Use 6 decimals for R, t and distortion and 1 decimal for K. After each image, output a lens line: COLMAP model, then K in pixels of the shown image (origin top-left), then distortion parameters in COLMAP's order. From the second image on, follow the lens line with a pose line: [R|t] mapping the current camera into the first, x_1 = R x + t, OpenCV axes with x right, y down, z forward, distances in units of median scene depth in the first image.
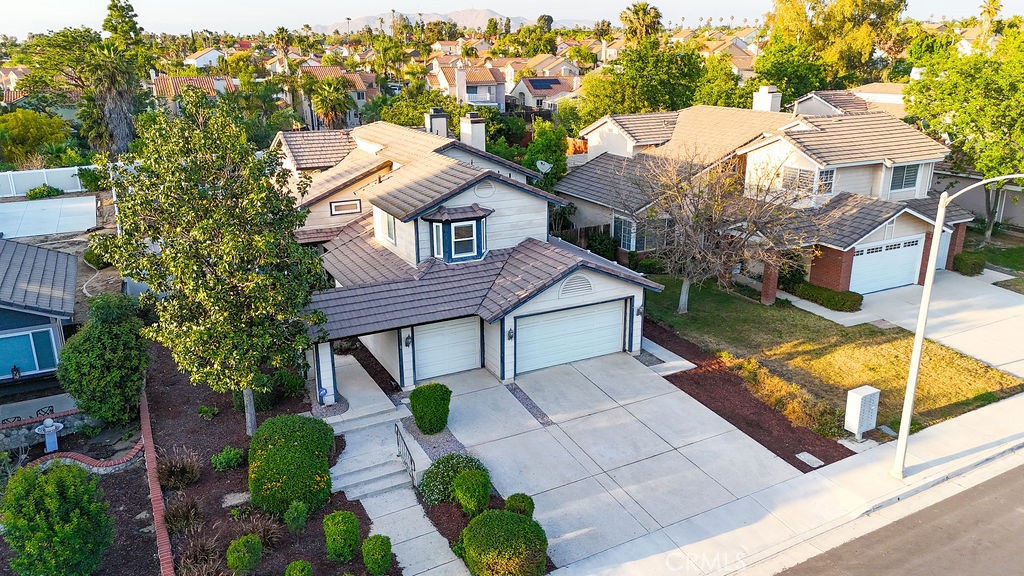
lens RADIAL K [[753.0, 0, 512.0], [0, 753.0, 288.0], [0, 0, 1]] dist [0.085205, -0.085048]
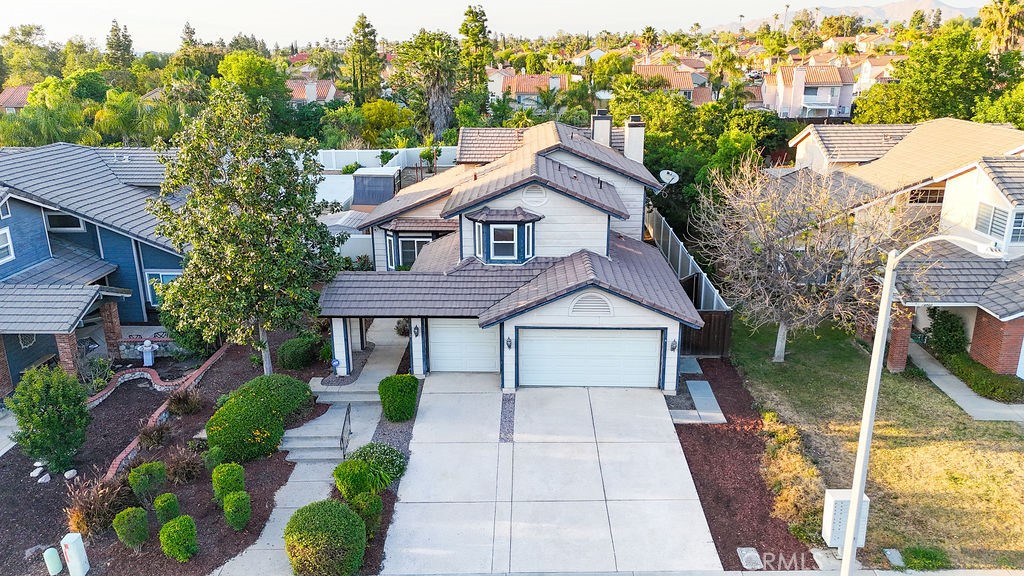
lens RADIAL K [[753.0, 0, 512.0], [0, 753.0, 288.0], [0, 0, 1]] dist [0.085205, -0.085048]
pose [[0.874566, 0.148194, -0.461706, 0.409312], [-0.147097, 0.988368, 0.038605, -0.044044], [0.462056, 0.034153, 0.886193, 0.123925]]
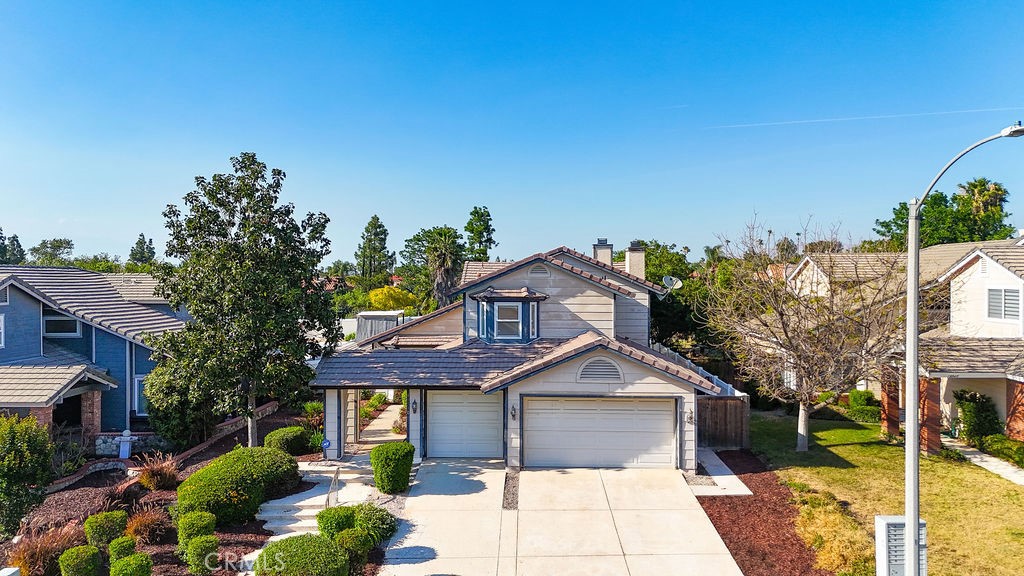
lens RADIAL K [[749.2, 0, 513.1], [0, 749.2, 287.9], [0, 0, 1]] dist [0.091166, -0.092767]
pose [[0.874447, 0.012940, -0.484949, 0.406531], [-0.151986, 0.956625, -0.248532, 0.133072], [0.460699, 0.291034, 0.838484, 0.176381]]
